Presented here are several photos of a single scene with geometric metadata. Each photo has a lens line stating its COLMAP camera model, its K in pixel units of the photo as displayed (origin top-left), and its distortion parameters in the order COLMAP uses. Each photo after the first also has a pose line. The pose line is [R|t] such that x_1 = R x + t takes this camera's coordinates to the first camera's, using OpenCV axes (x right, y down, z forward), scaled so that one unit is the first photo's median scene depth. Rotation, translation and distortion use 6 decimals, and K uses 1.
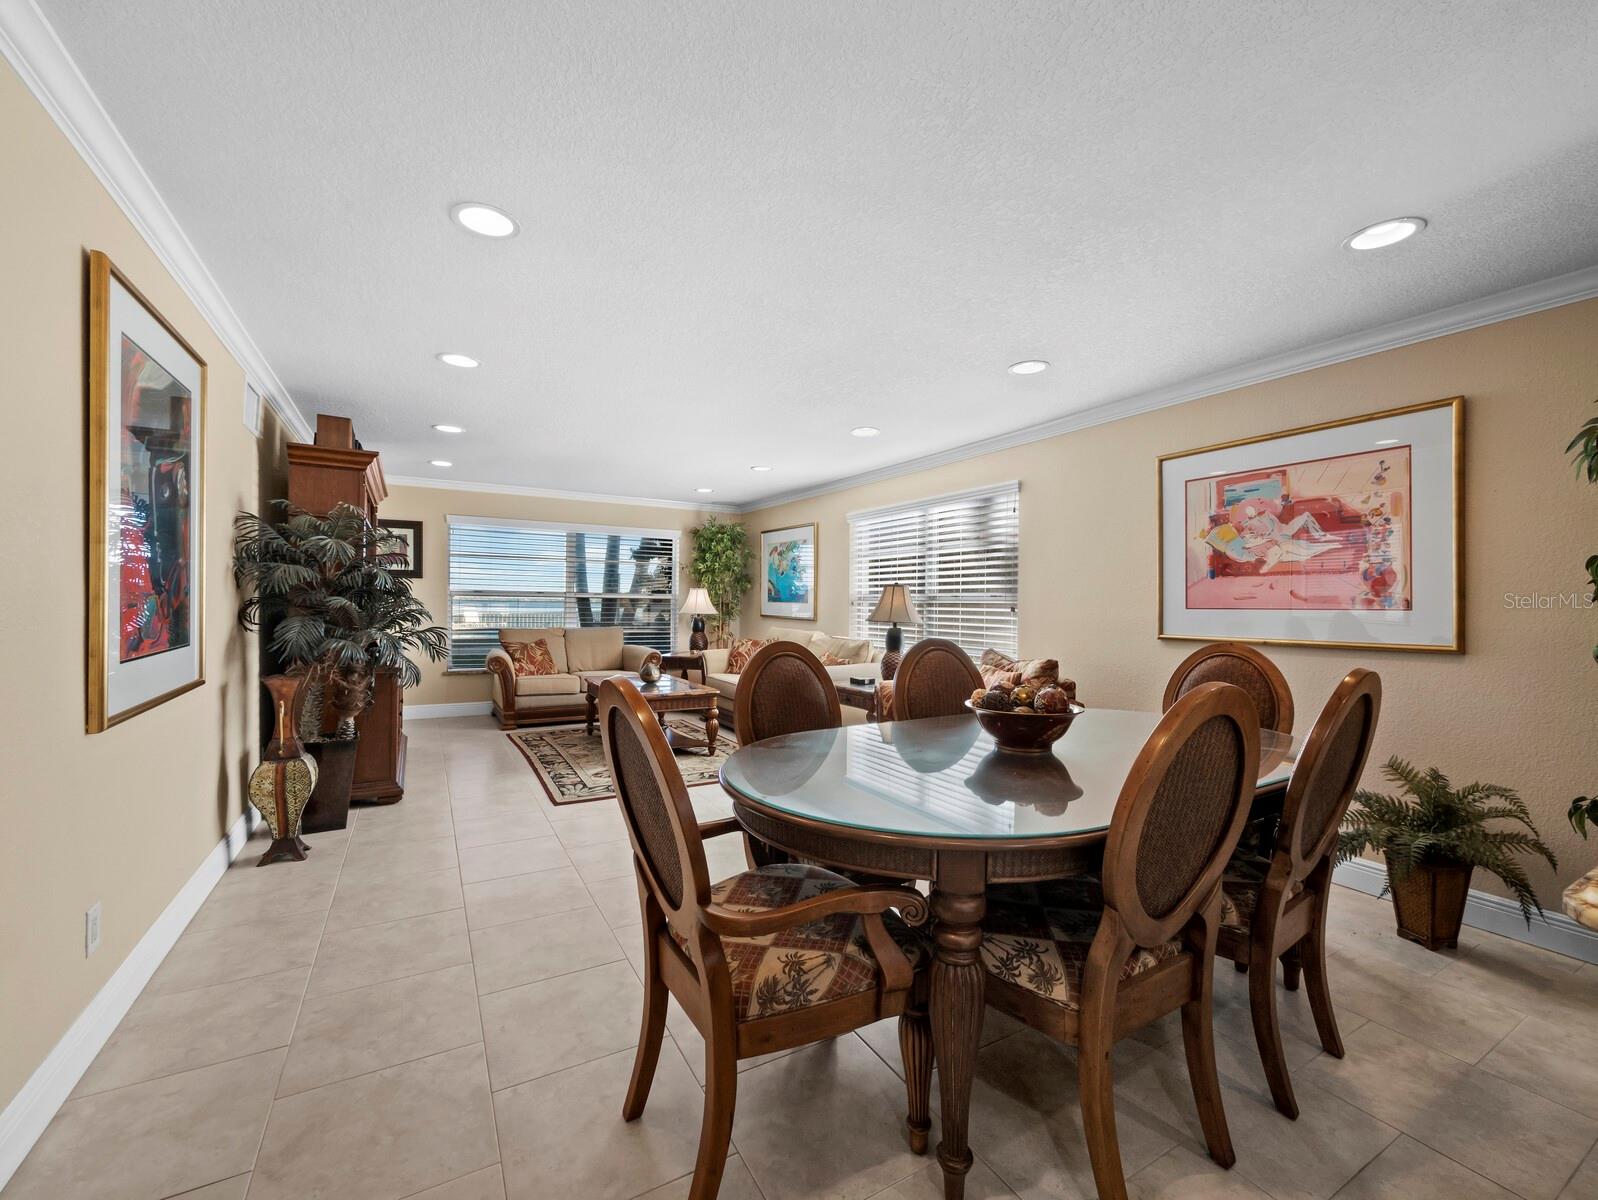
lens RADIAL K [[659.9, 0, 795.8], [0, 659.9, 607.4], [0, 0, 1]] dist [-0.001416, -0.000012]
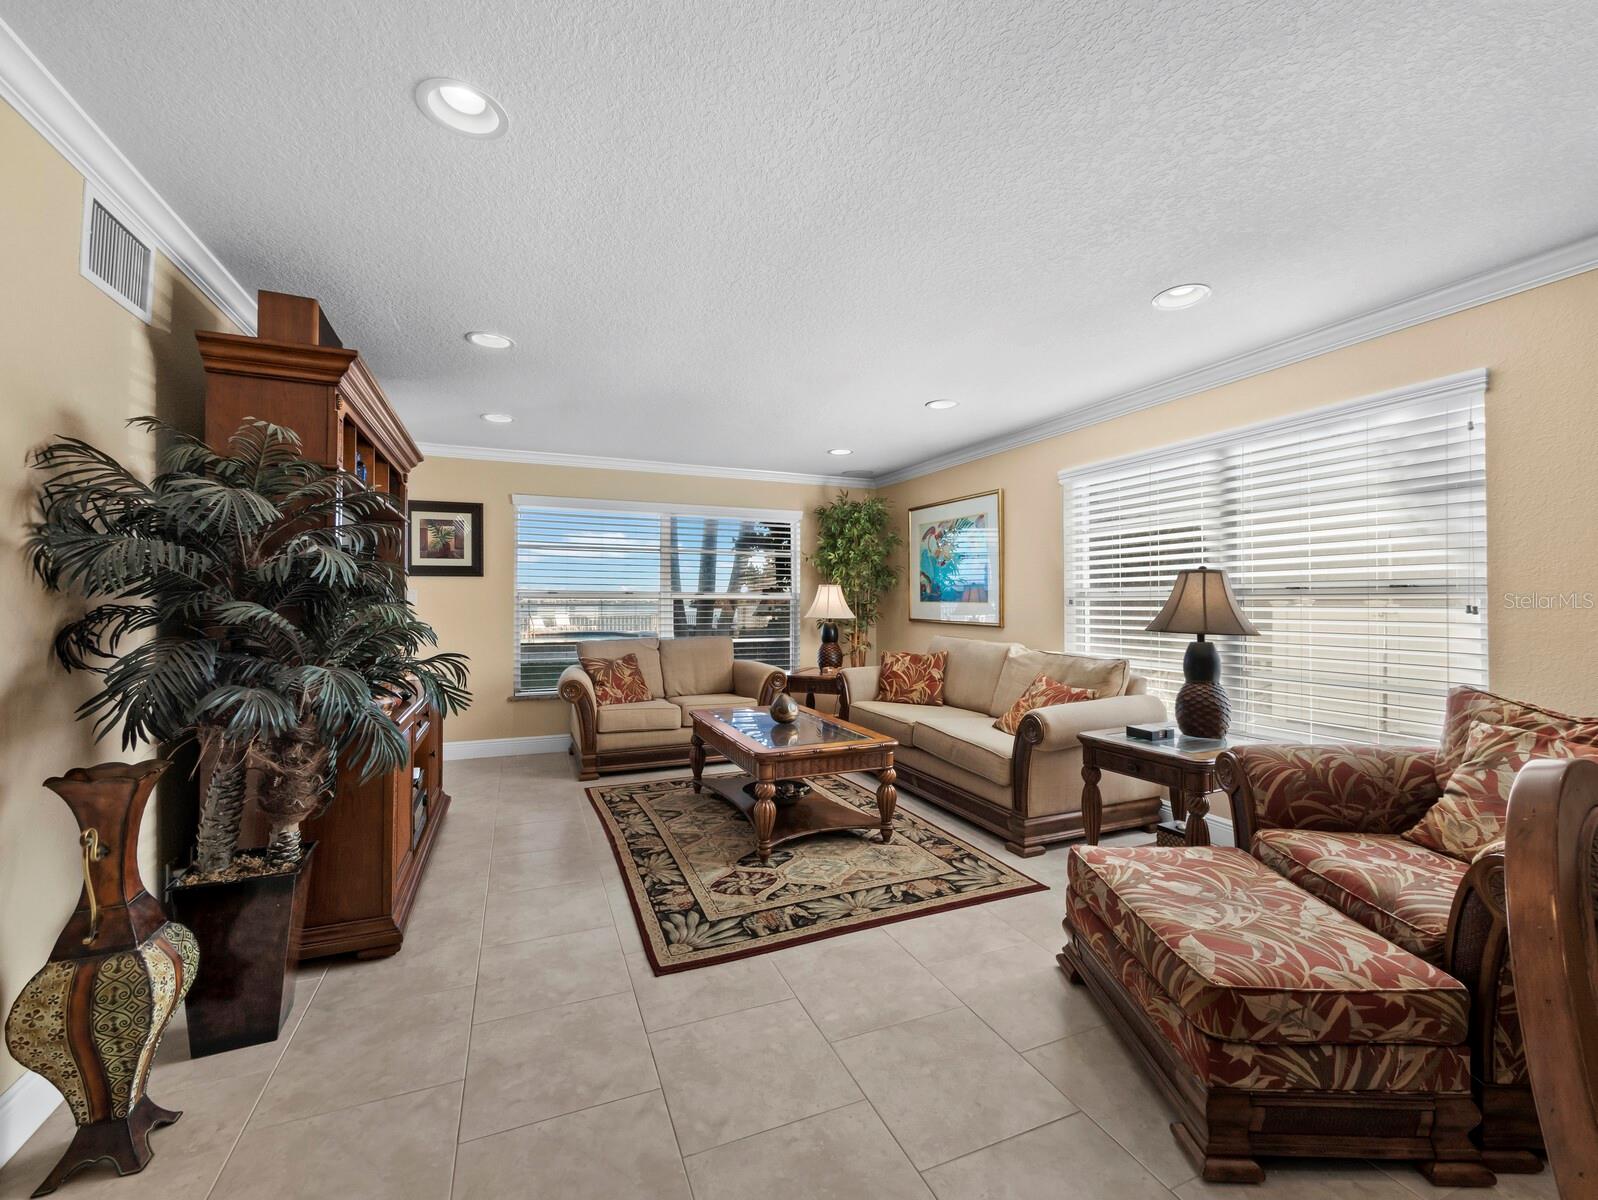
lens RADIAL K [[672.3, 0, 796.5], [0, 672.3, 598.0], [0, 0, 1]] dist [-0.002285, 0.000396]
pose [[0.991950, -0.012875, -0.125972, -0.118809], [0.011153, 0.999835, -0.014371, -0.004062], [0.126136, 0.012850, 0.991930, 0.310486]]
